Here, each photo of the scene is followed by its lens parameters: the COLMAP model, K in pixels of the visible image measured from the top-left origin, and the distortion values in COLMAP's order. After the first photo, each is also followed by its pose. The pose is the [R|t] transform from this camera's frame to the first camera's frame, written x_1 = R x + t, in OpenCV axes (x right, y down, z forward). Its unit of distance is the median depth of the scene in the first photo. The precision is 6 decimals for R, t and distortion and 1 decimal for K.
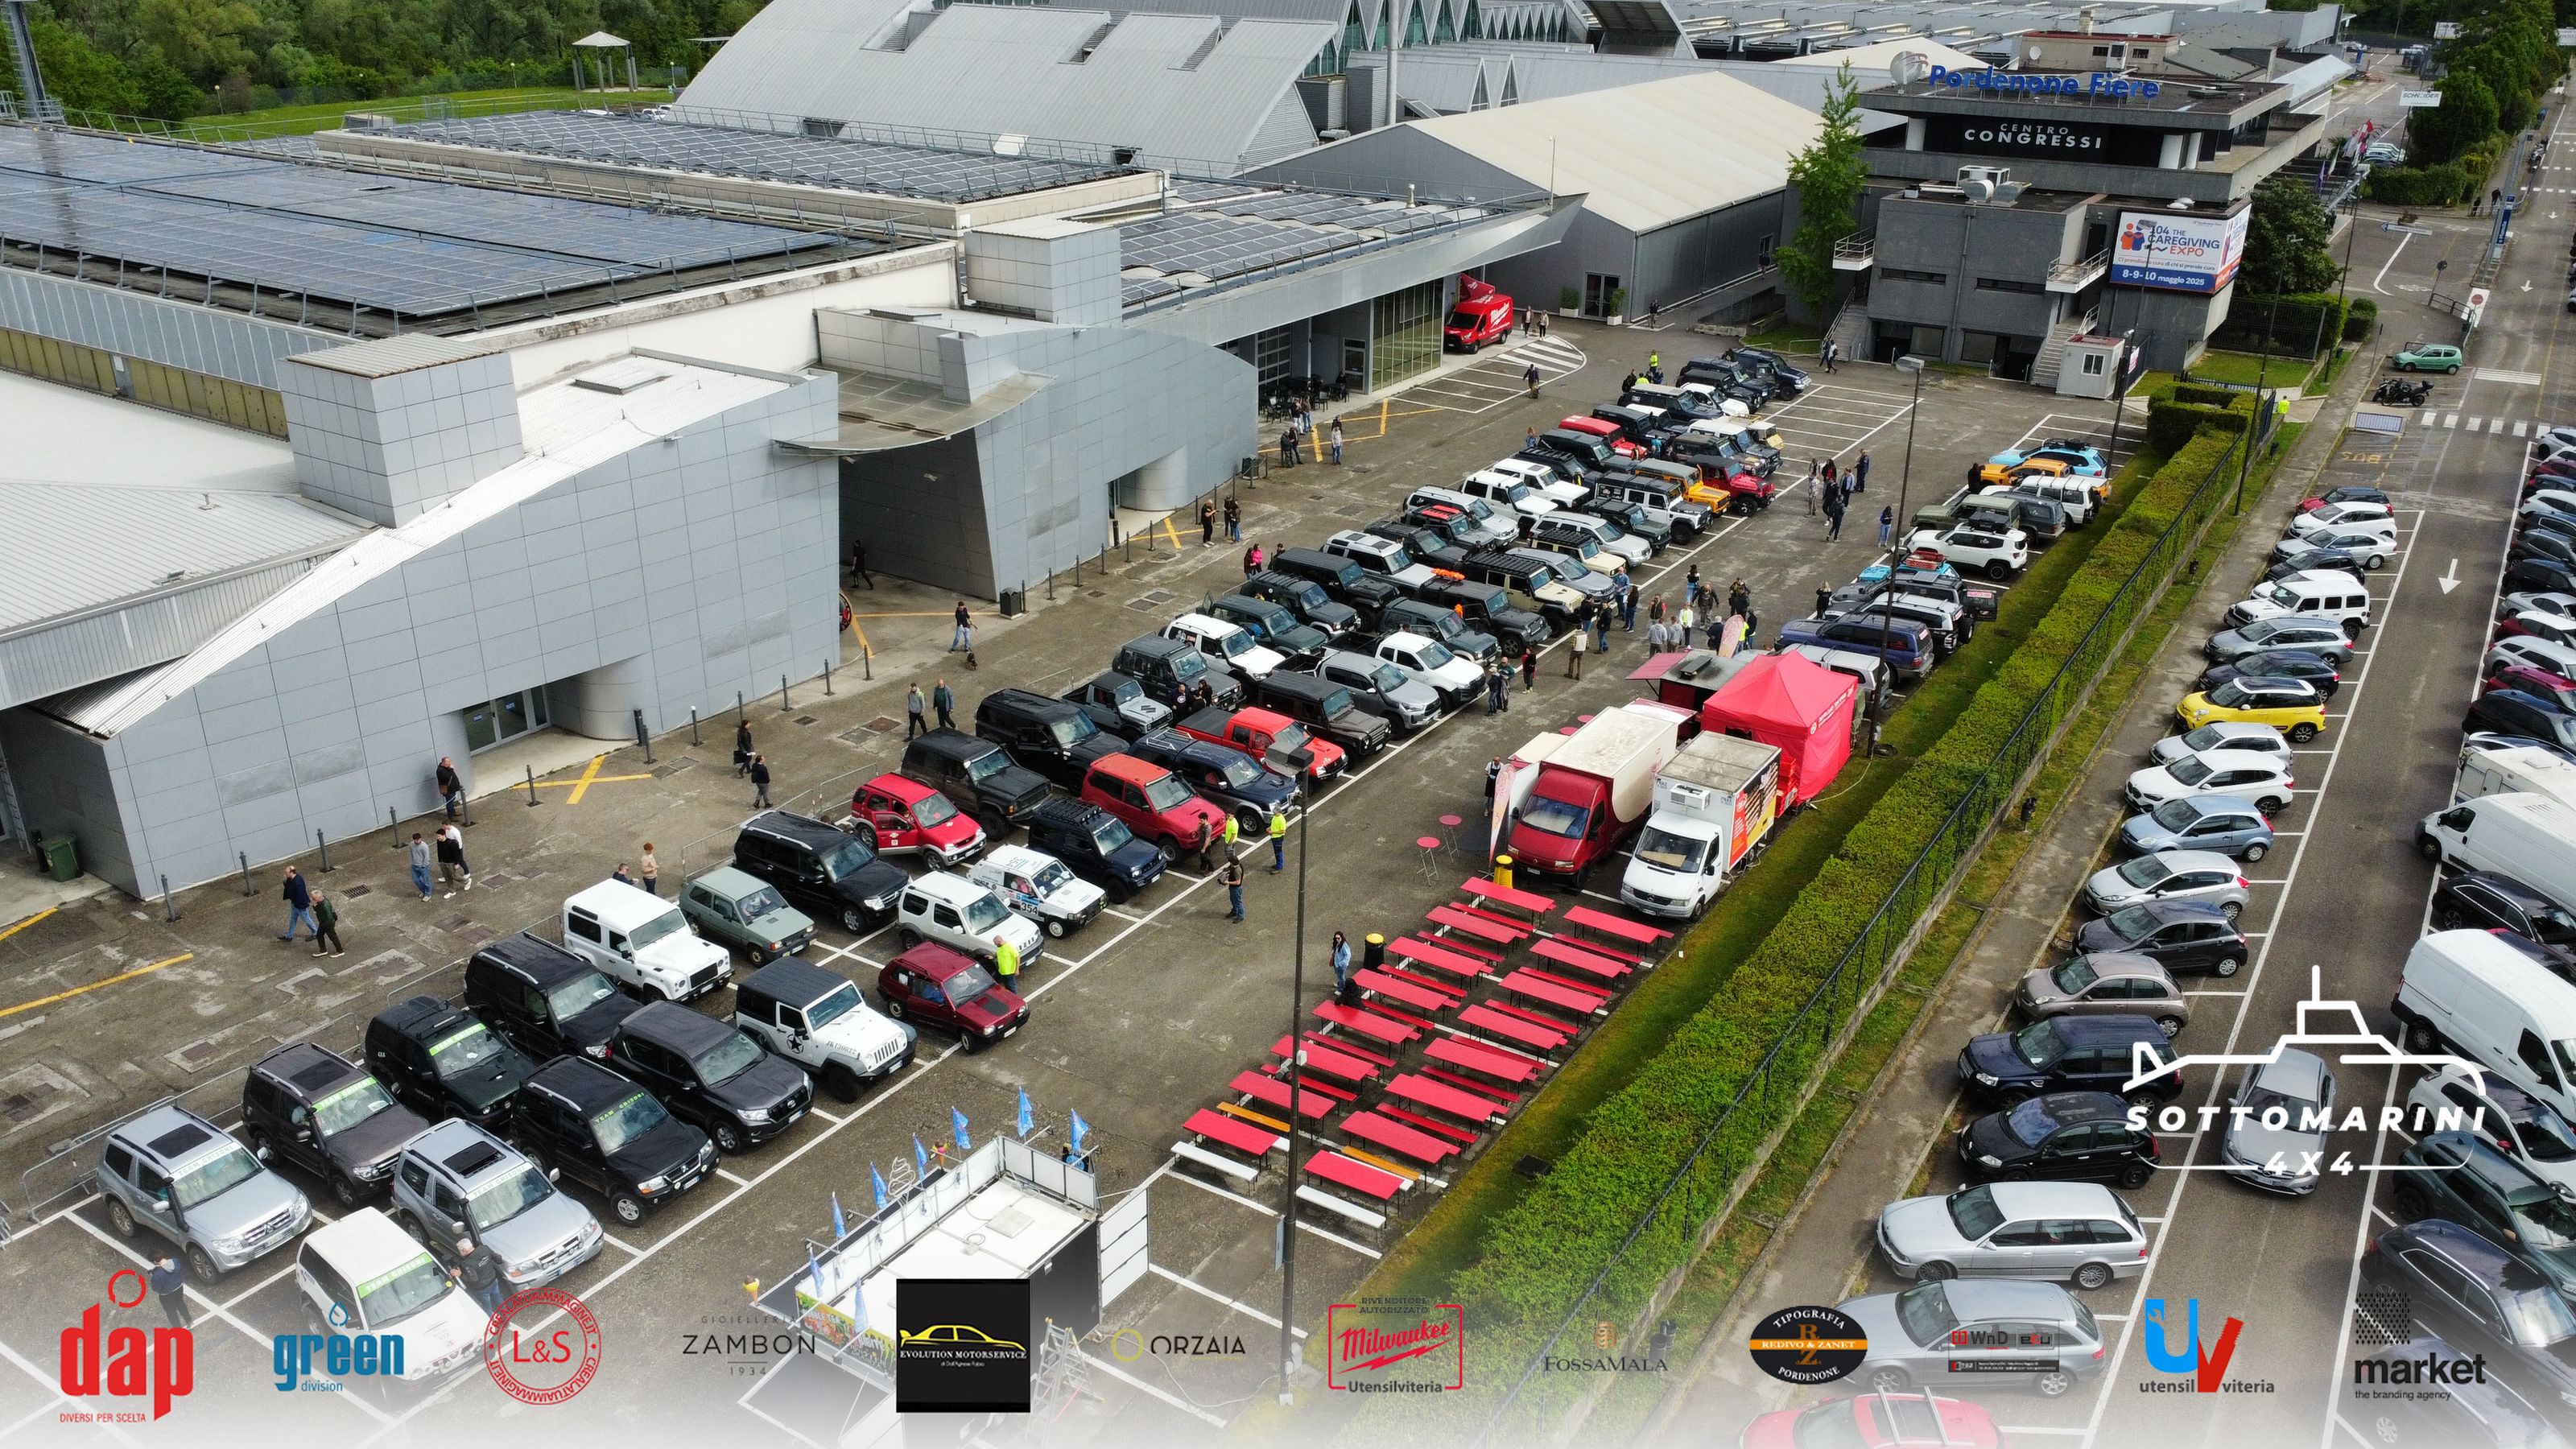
lens RADIAL K [[1894.9, 0, 1288.0], [0, 1894.9, 724.5], [0, 0, 1]] dist [0.006438, -0.000824]
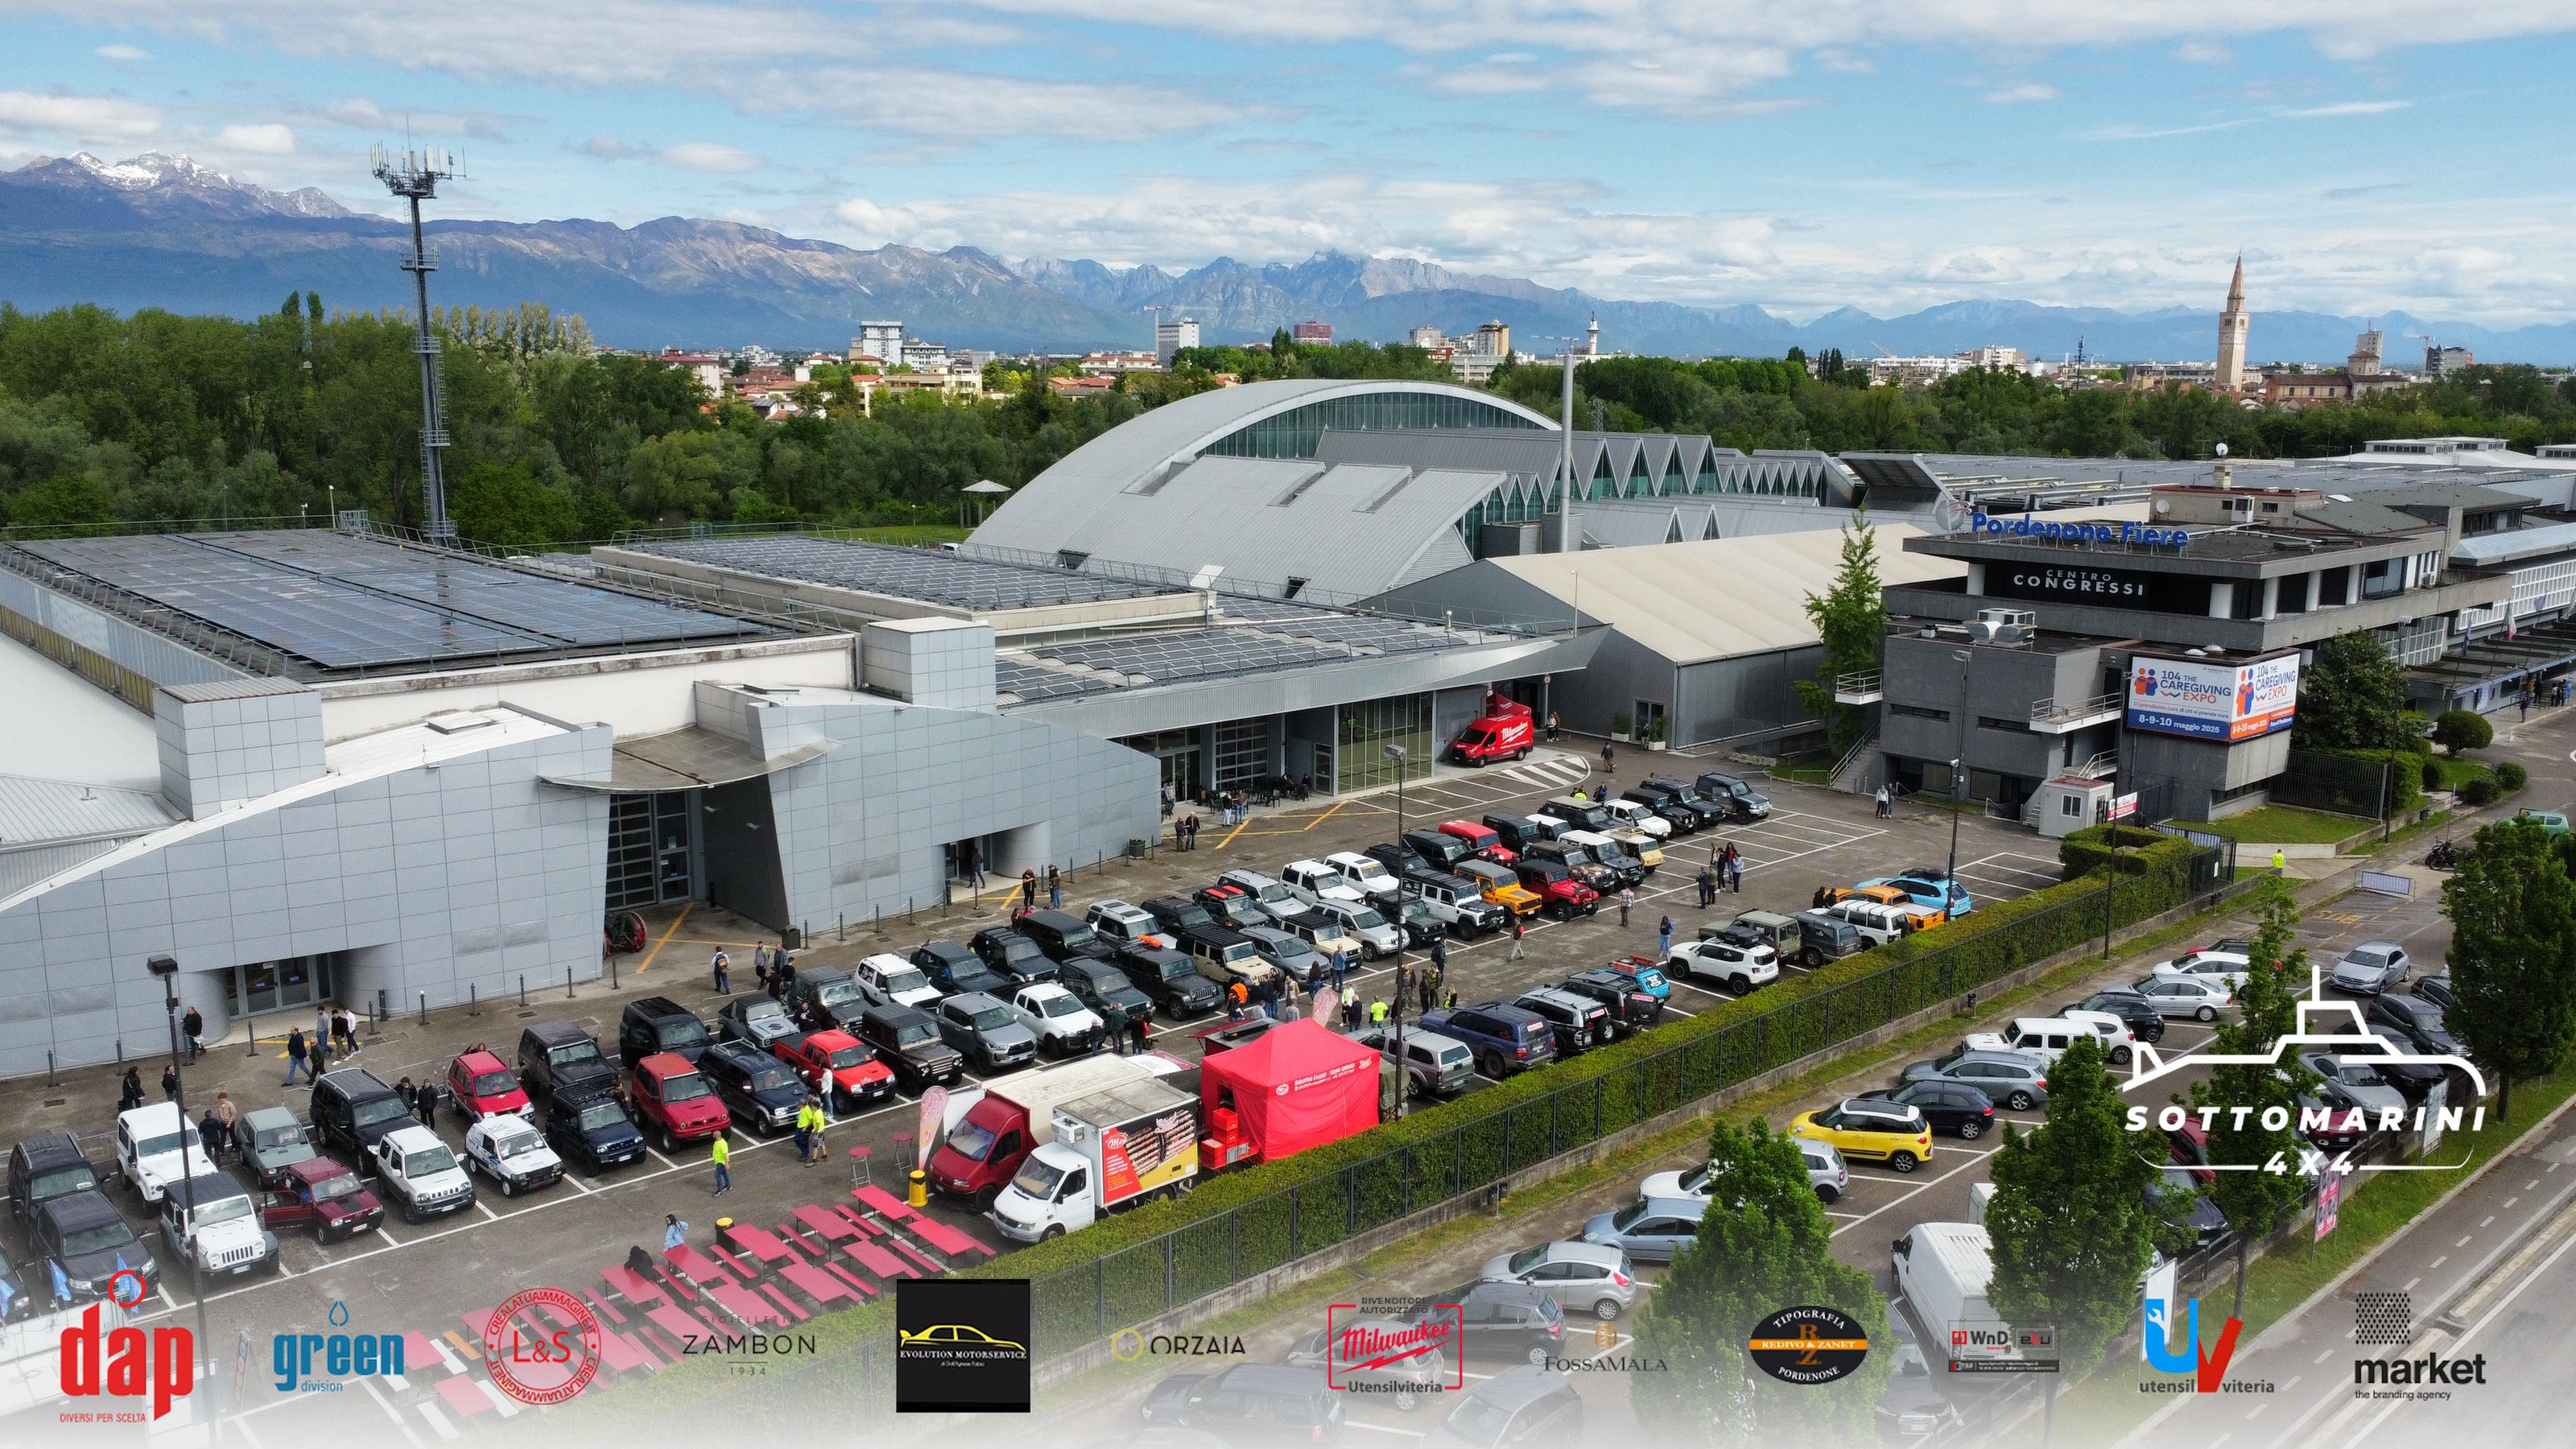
lens RADIAL K [[1894.9, 0, 1288.0], [0, 1894.9, 724.5], [0, 0, 1]] dist [0.006438, -0.000824]
pose [[0.965123, 0.043122, -0.258220, 0.360688], [-0.100466, 0.971828, -0.213206, 0.019247], [0.241751, 0.231712, 0.942266, -0.016960]]
